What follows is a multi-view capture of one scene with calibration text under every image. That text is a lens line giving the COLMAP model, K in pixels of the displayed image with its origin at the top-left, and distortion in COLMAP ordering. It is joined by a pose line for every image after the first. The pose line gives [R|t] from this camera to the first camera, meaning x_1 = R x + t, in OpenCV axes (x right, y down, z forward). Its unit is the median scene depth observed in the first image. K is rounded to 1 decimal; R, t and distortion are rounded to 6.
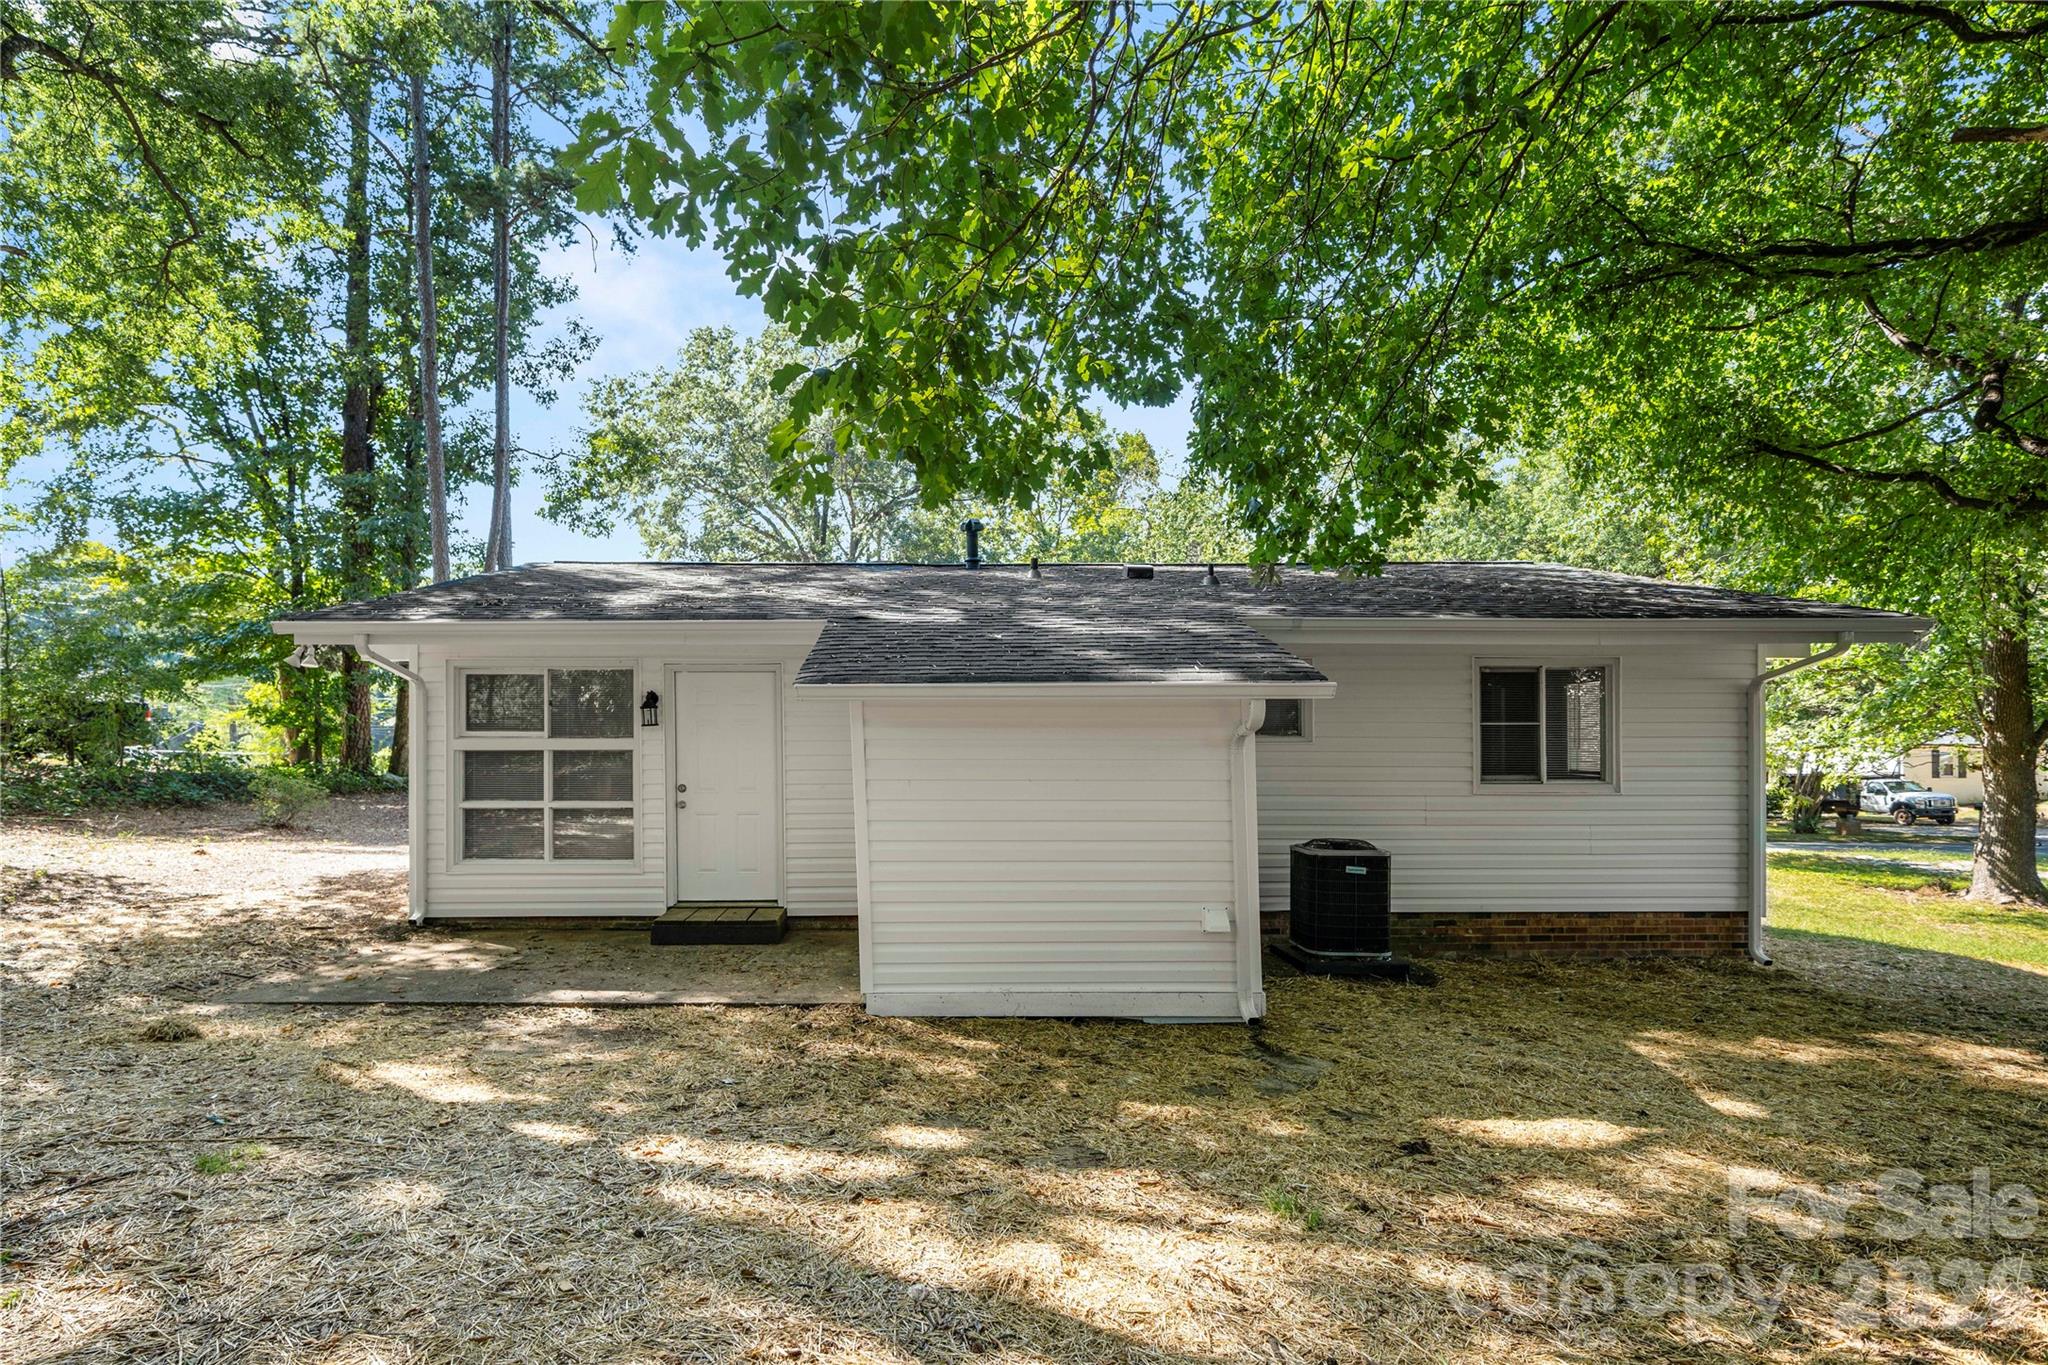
lens RADIAL K [[973.6, 0, 940.7], [0, 973.6, 724.6], [0, 0, 1]] dist [0.003911, 0.000672]
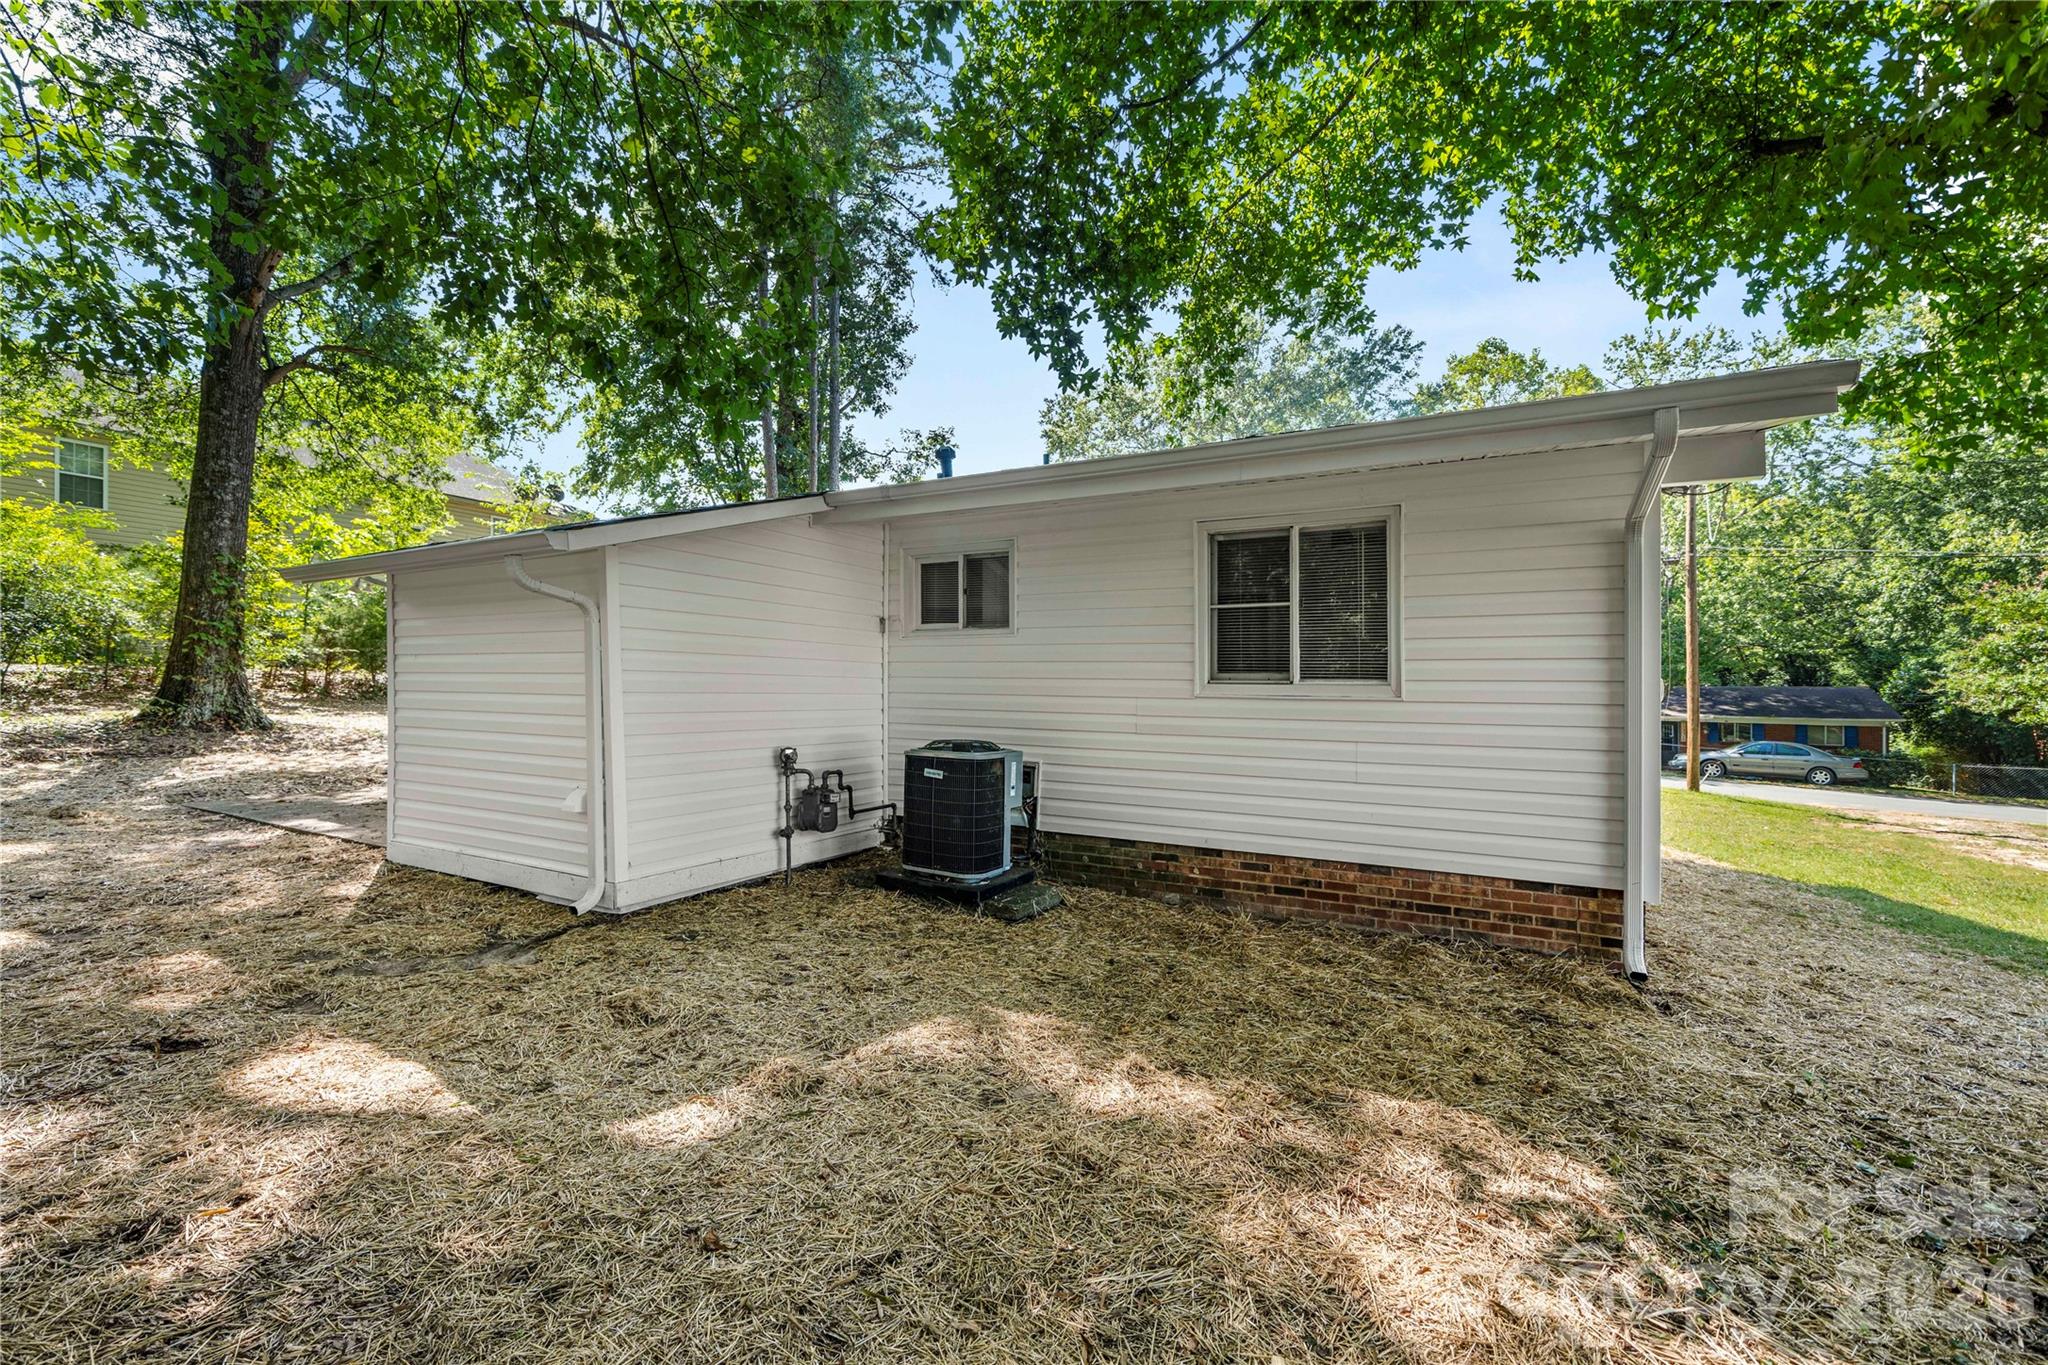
lens RADIAL K [[803.6, 0, 1027.2], [0, 803.6, 675.6], [0, 0, 1]] dist [0.001591, 0.000180]
pose [[0.886090, 0.004513, -0.463492, 0.723119], [-0.005509, 0.999985, -0.000795, 0.055758], [0.463481, 0.003258, 0.886101, 0.363120]]
